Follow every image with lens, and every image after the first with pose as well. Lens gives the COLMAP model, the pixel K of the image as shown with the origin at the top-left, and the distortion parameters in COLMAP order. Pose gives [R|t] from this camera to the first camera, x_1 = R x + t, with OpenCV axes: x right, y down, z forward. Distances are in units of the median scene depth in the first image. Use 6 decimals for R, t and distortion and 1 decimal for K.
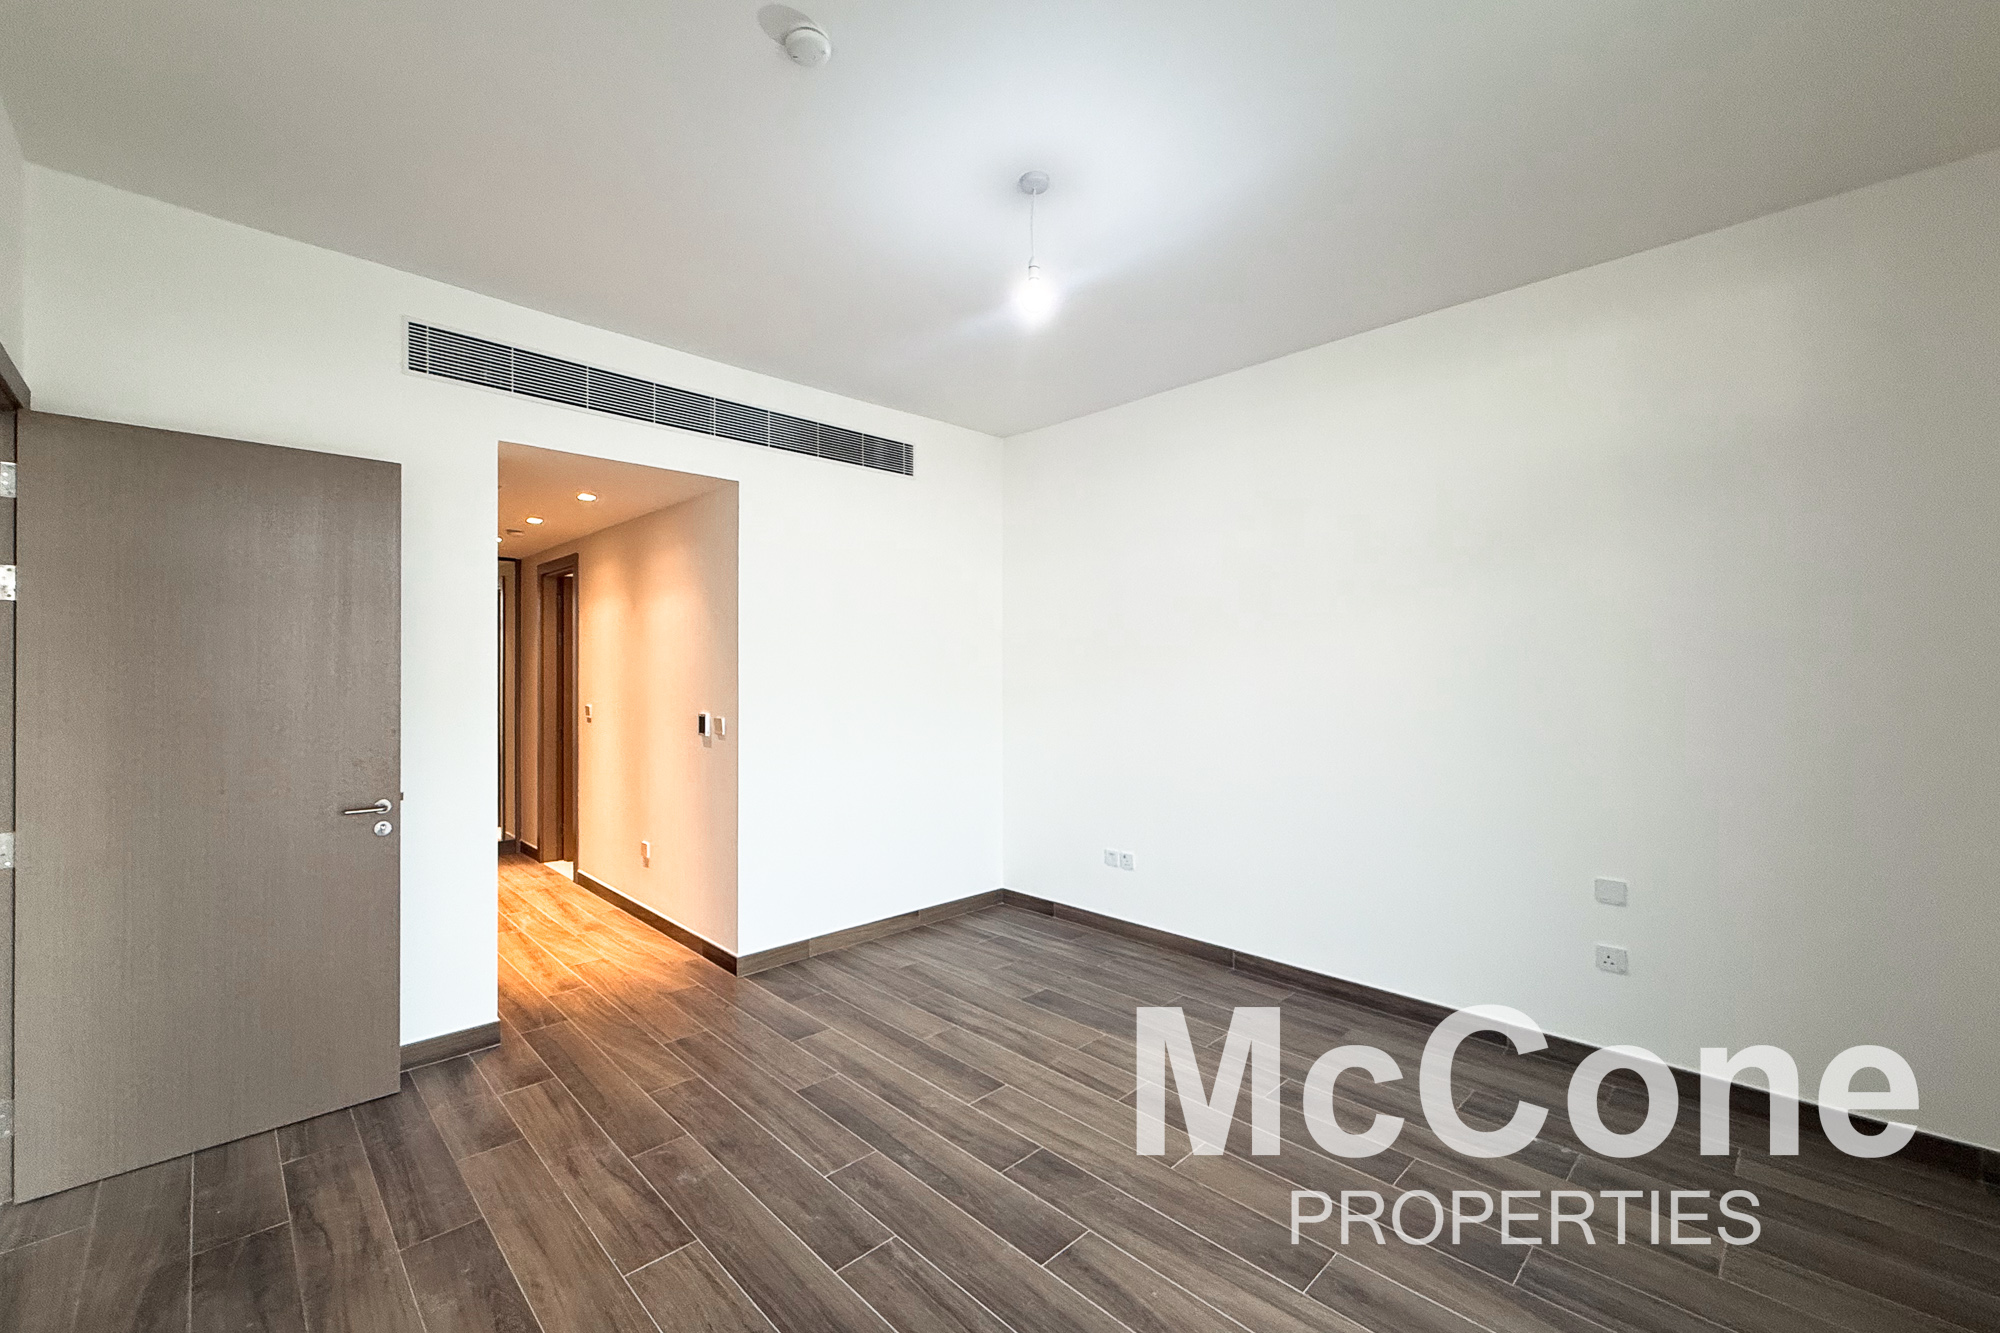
lens RADIAL K [[813.7, 0, 994.2], [0, 813.7, 665.1], [0, 0, 1]] dist [-0.002109, 0.000020]
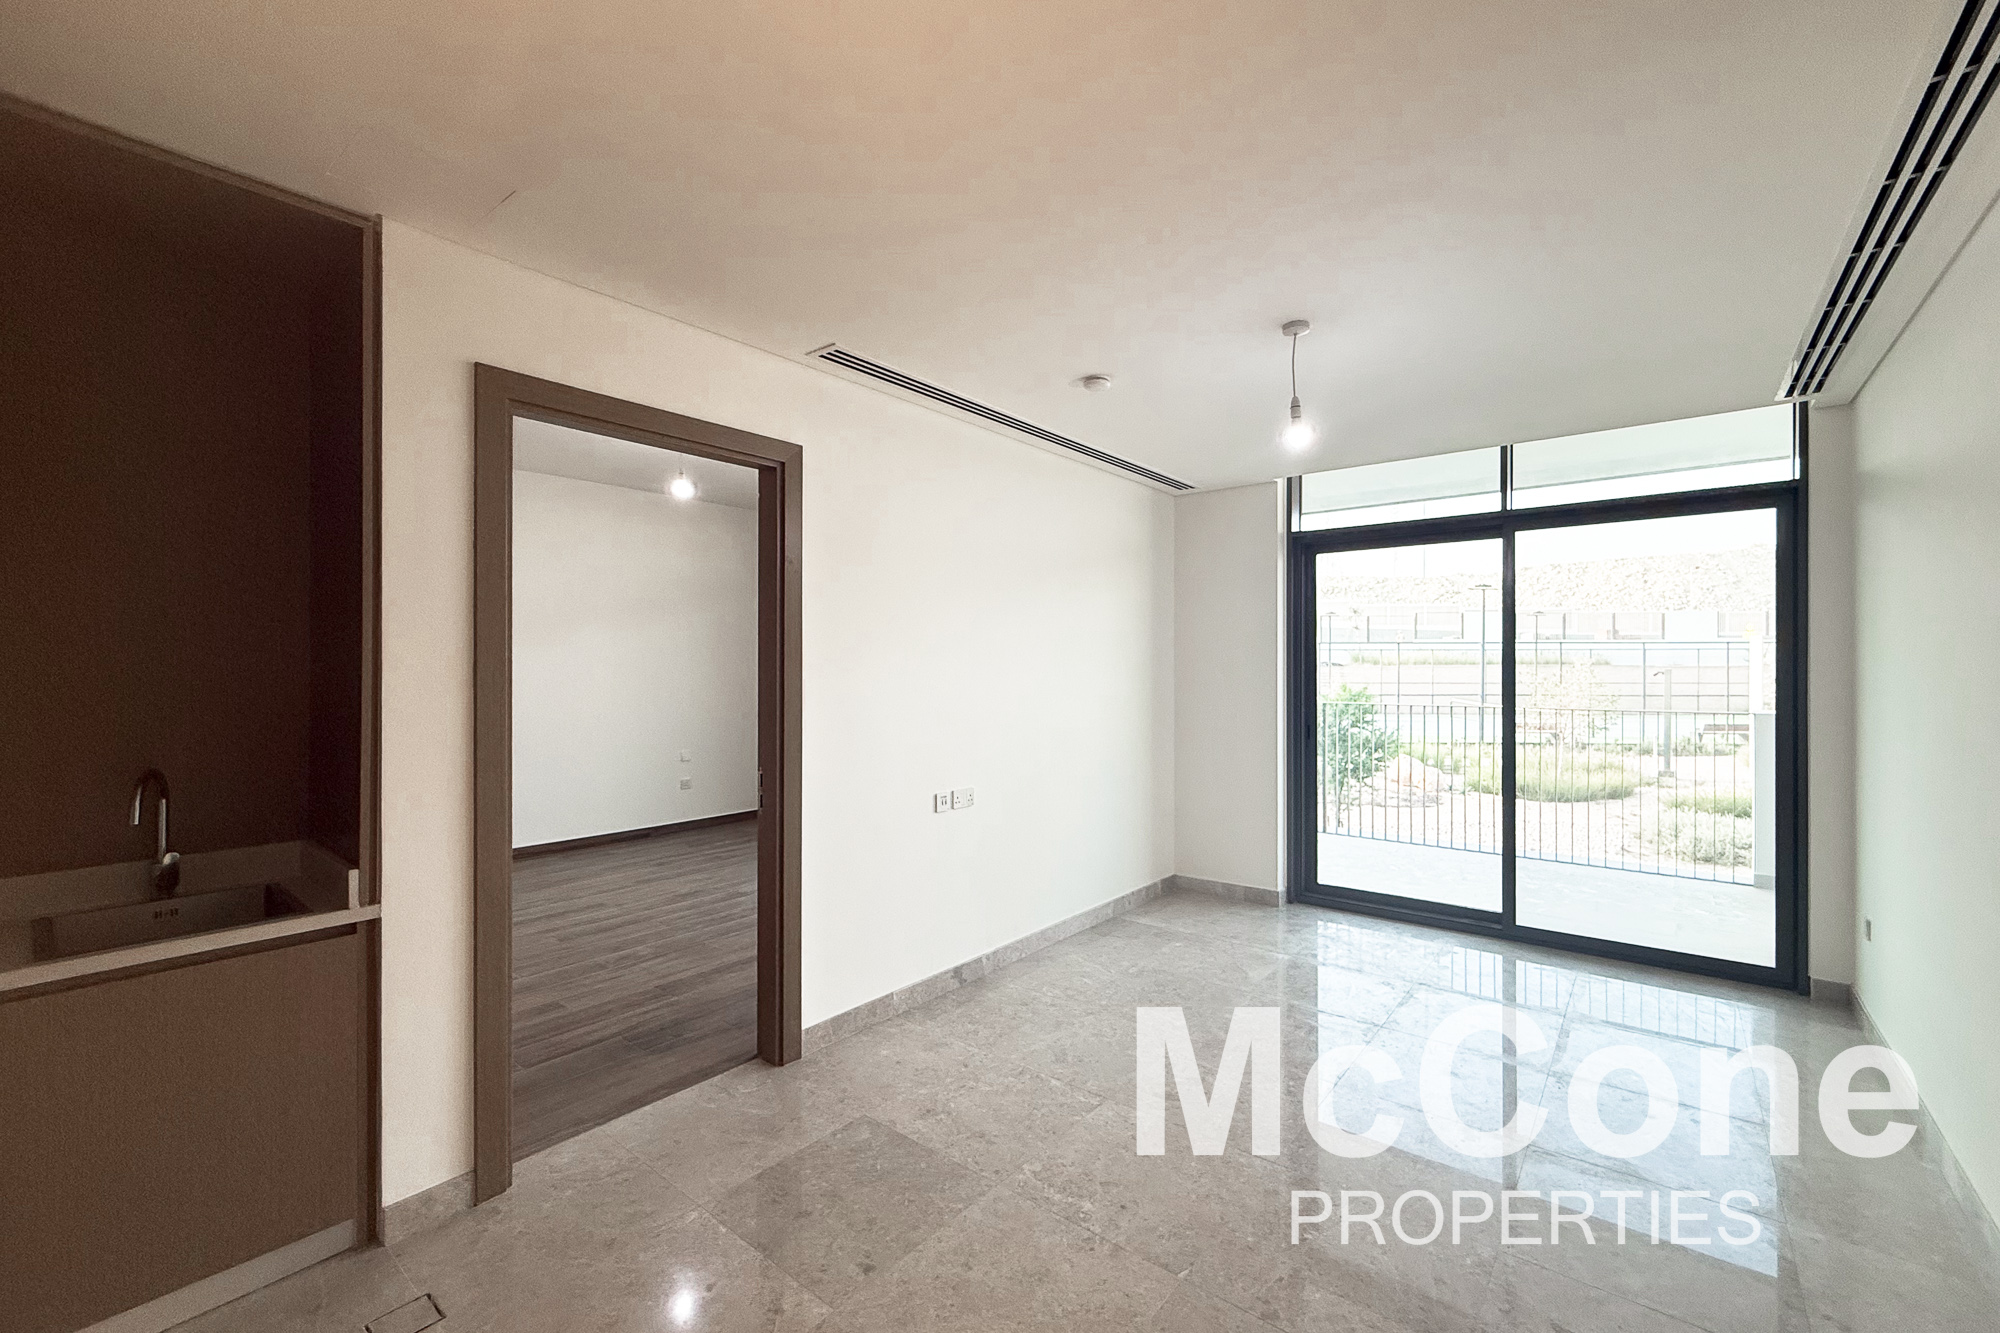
lens RADIAL K [[813.7, 0, 1006.2], [0, 813.7, 670.1], [0, 0, 1]] dist [-0.002109, 0.000020]
pose [[-0.130456, -0.002622, 0.991451, -1.871791], [-0.013482, 0.999909, 0.000871, 0.009710], [-0.991362, -0.013253, -0.130480, 0.393461]]
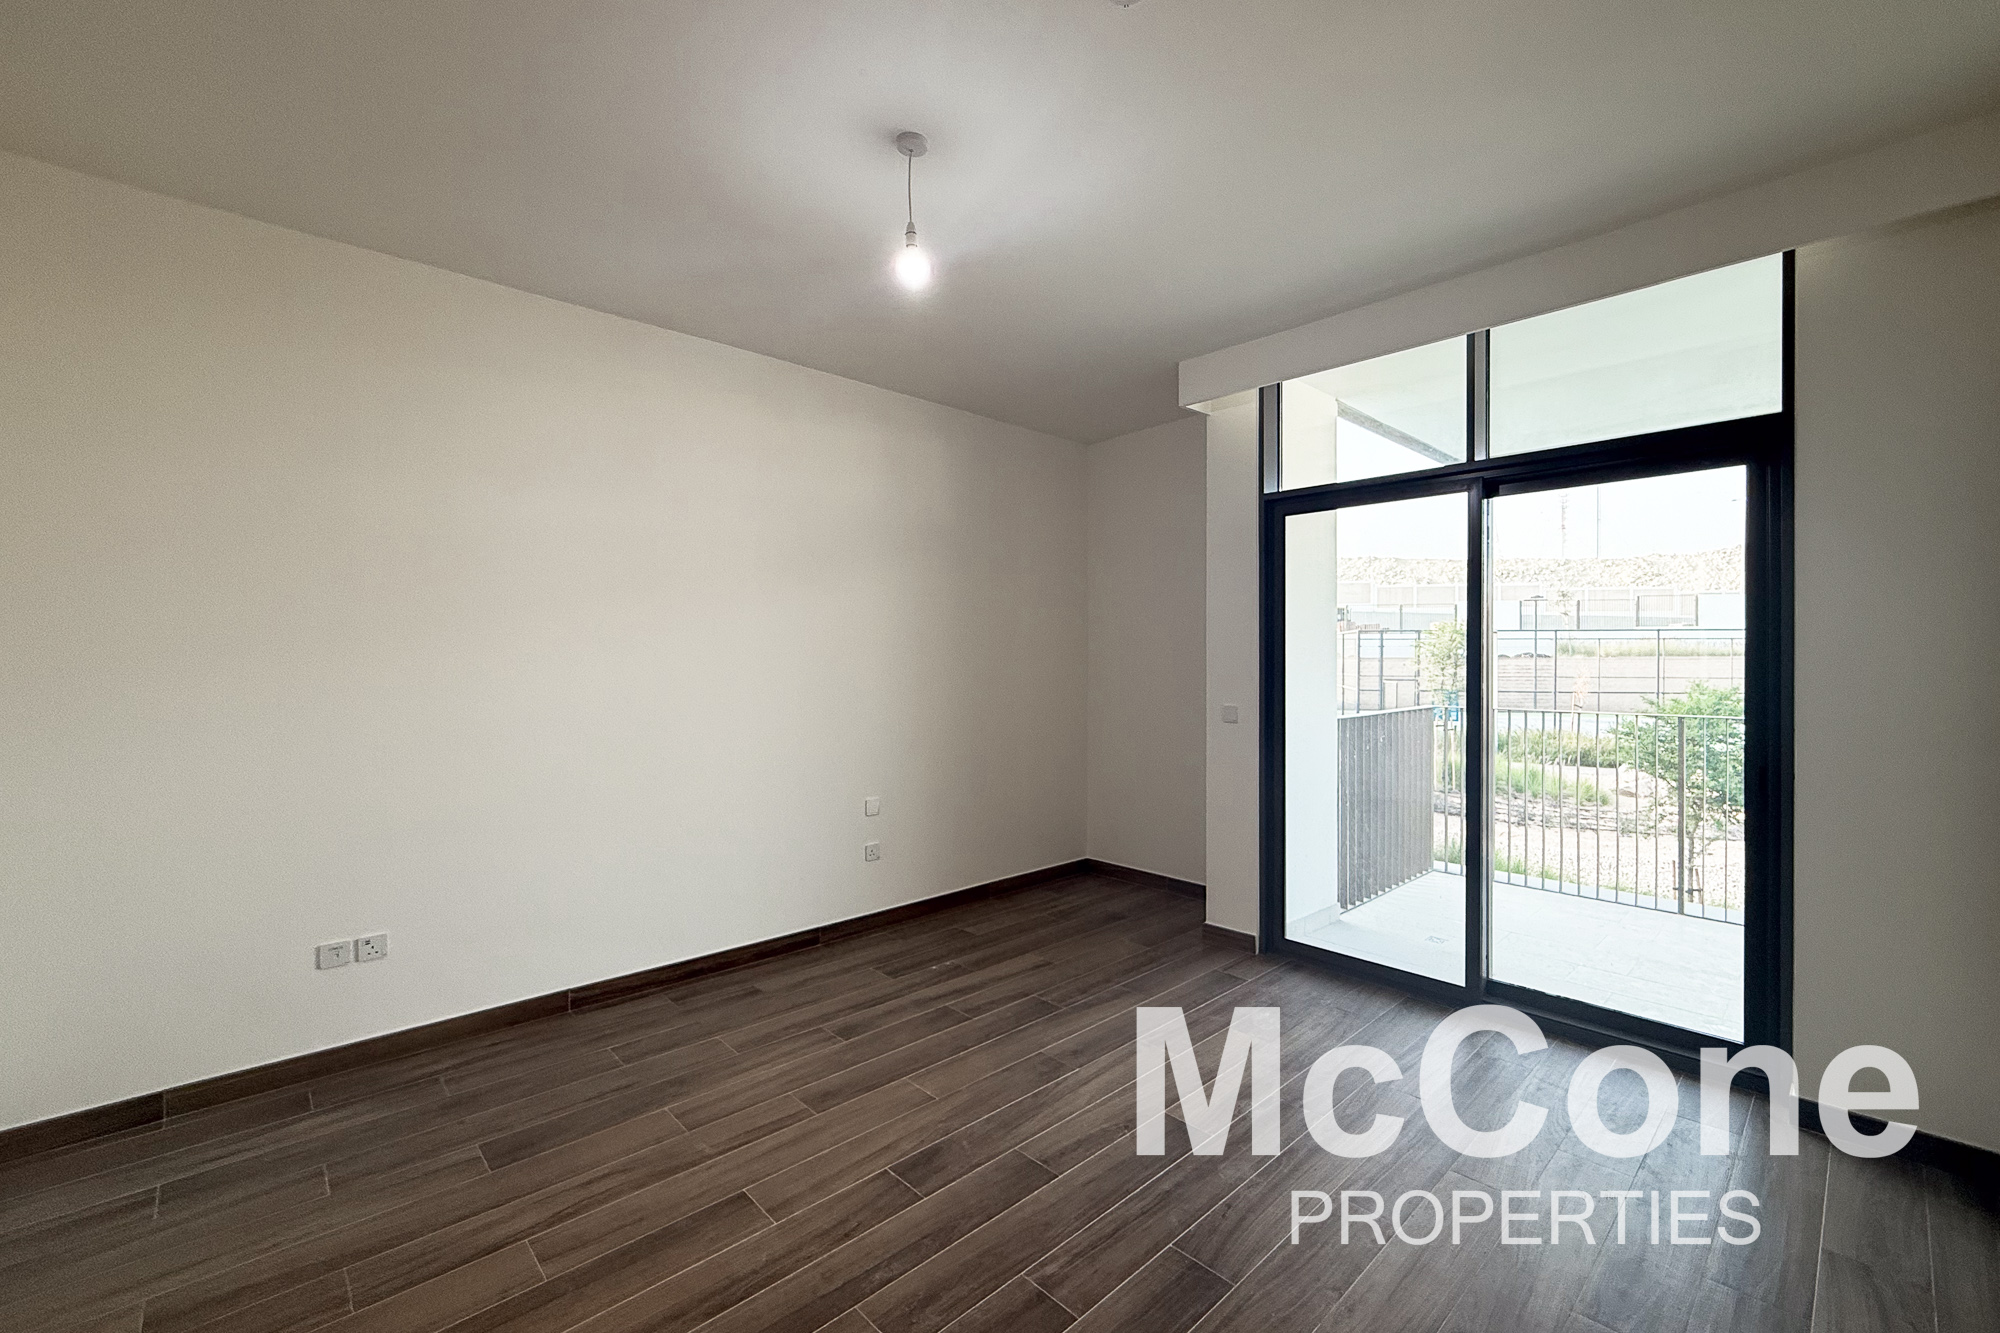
lens RADIAL K [[813.7, 0, 1019.5], [0, 813.7, 664.8], [0, 0, 1]] dist [-0.002109, 0.000020]
pose [[0.010017, -0.004543, 0.999940, -0.787202], [-0.010109, 0.999938, 0.004644, 0.004574], [-0.999899, -0.010155, 0.009971, 0.757015]]
